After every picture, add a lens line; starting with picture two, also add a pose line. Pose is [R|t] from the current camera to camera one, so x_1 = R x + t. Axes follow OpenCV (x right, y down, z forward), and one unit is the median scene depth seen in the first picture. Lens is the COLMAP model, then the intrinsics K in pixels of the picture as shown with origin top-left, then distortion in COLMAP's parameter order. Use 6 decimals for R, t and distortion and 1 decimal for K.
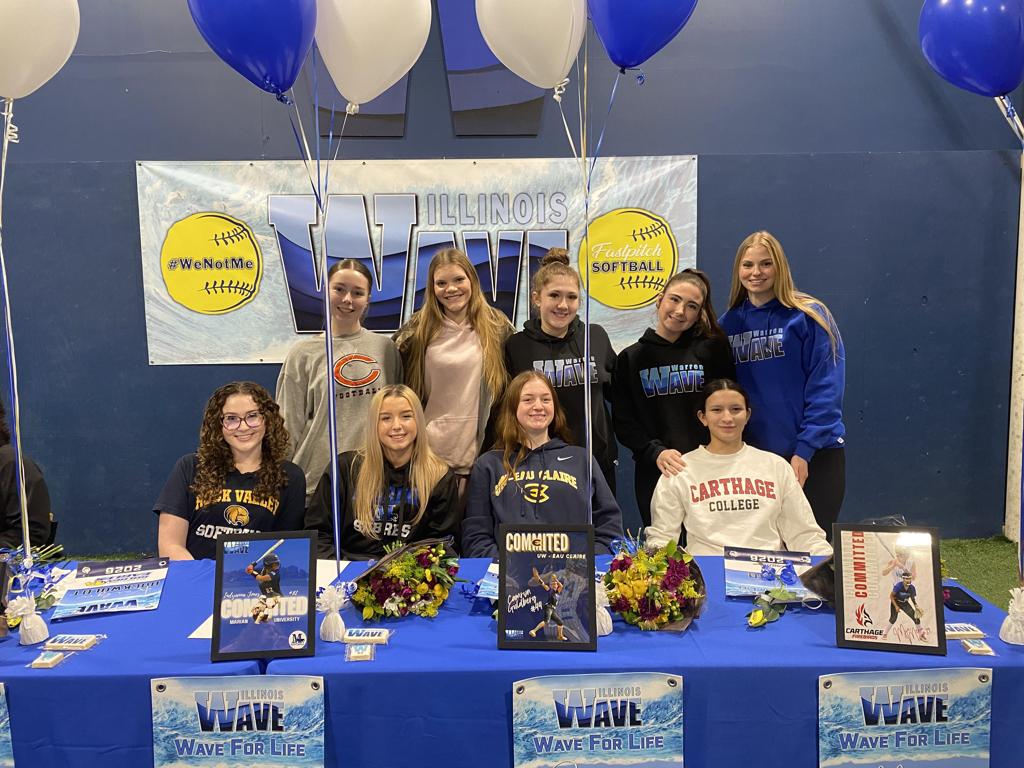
lens RADIAL K [[774.2, 0, 510.8], [0, 774.2, 379.3], [0, 0, 1]] dist [0.063181, -0.093849]
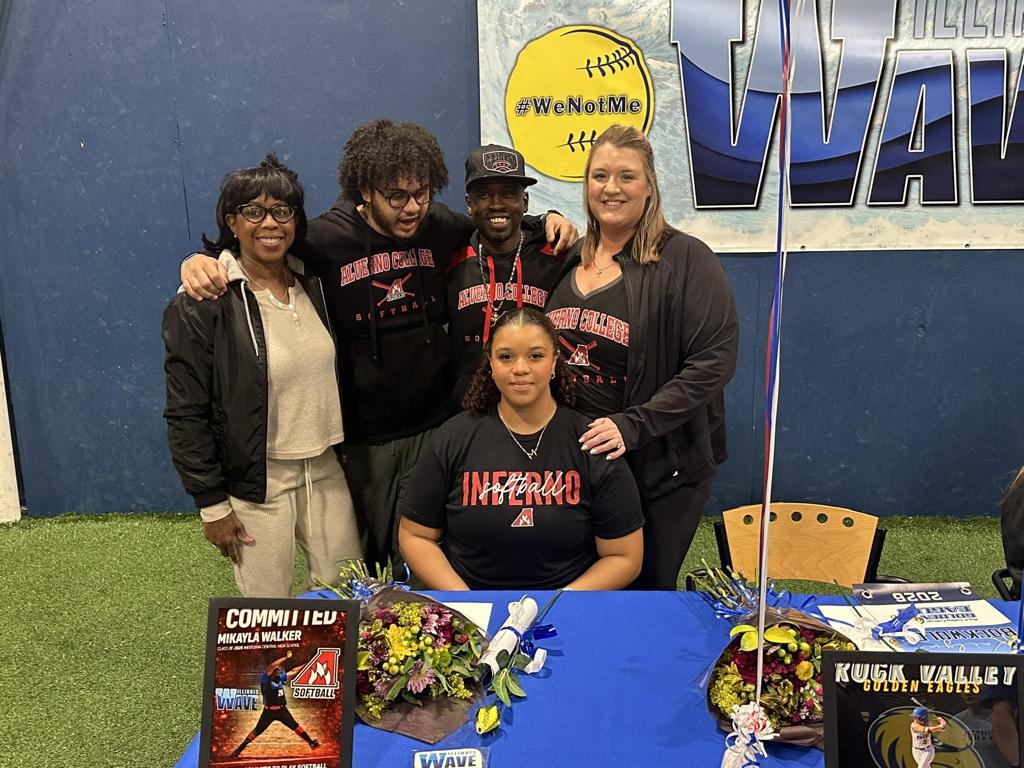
lens RADIAL K [[1007.4, 0, 500.8], [0, 1007.4, 405.6], [0, 0, 1]] dist [0.042204, 0.000000]
pose [[0.996842, 0.018309, -0.077270, -0.378838], [-0.005779, 0.987204, 0.159360, -0.029974], [0.079199, -0.158410, 0.984192, 0.087306]]
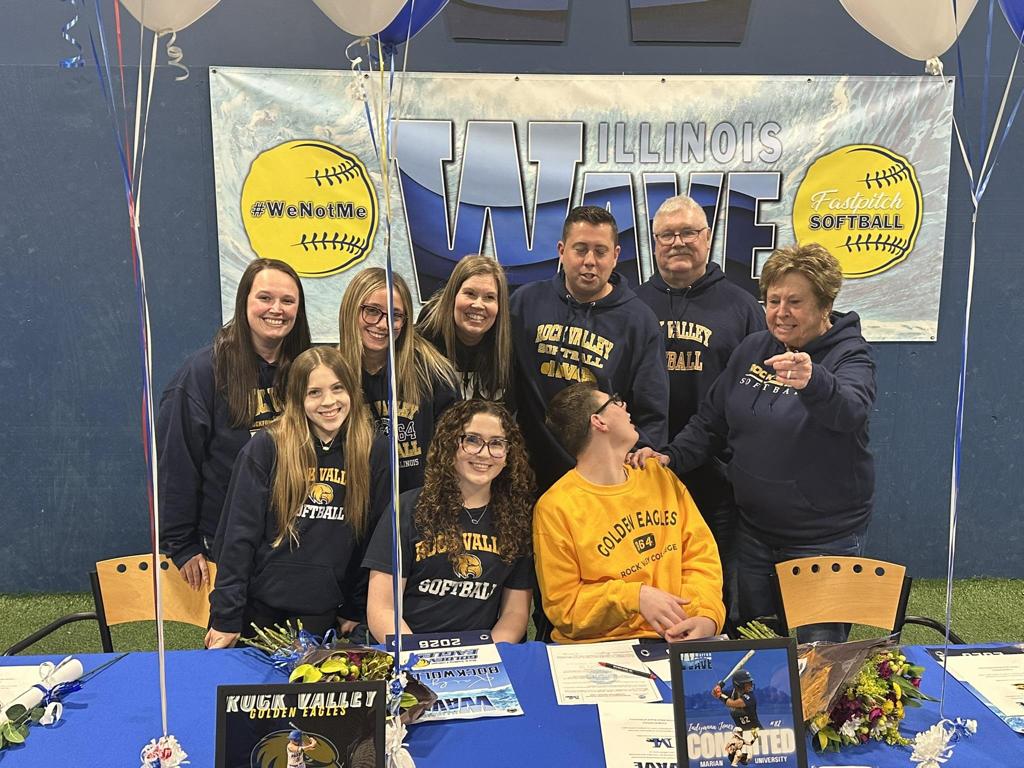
lens RADIAL K [[985.6, 0, 526.6], [0, 985.6, 388.7], [0, 0, 1]] dist [0.078083, 0.000000]
pose [[0.998969, 0.011448, 0.043920, -0.215763], [-0.014194, 0.997930, 0.062718, -0.039467], [-0.043112, -0.063277, 0.997064, 0.029627]]
